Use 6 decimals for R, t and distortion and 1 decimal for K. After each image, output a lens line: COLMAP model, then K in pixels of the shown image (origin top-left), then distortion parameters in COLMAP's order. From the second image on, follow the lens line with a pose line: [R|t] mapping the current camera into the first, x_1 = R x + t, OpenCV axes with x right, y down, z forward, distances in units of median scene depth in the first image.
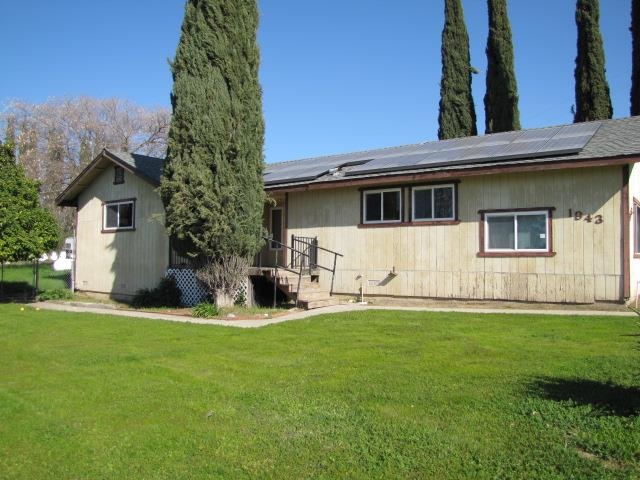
lens RADIAL K [[538.0, 0, 324.6], [0, 538.0, 239.2], [0, 0, 1]] dist [-0.183354, 0.149259]
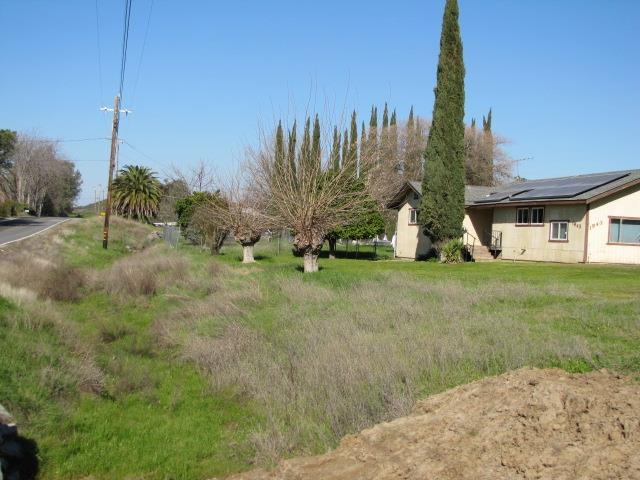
lens RADIAL K [[940.4, 0, 320.5], [0, 940.4, 239.1], [0, 0, 1]] dist [-0.052861, 0.000000]
pose [[0.815578, 0.029149, -0.577913, 1.712531], [-0.018703, 0.999536, 0.024021, -0.051102], [0.578345, -0.008782, 0.815745, -2.598893]]
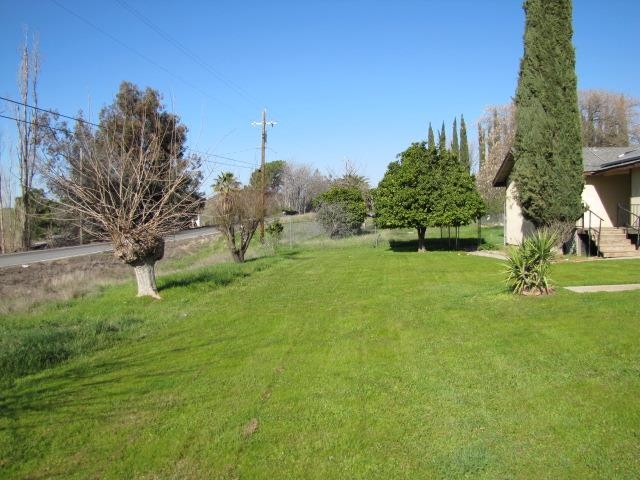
lens RADIAL K [[538.0, 0, 317.1], [0, 538.0, 241.9], [0, 0, 1]] dist [-0.183354, 0.149259]
pose [[0.552273, 0.015160, -0.833525, 0.678977], [0.055768, 0.996923, 0.055083, -0.028519], [0.831796, -0.076905, 0.549729, -0.377455]]
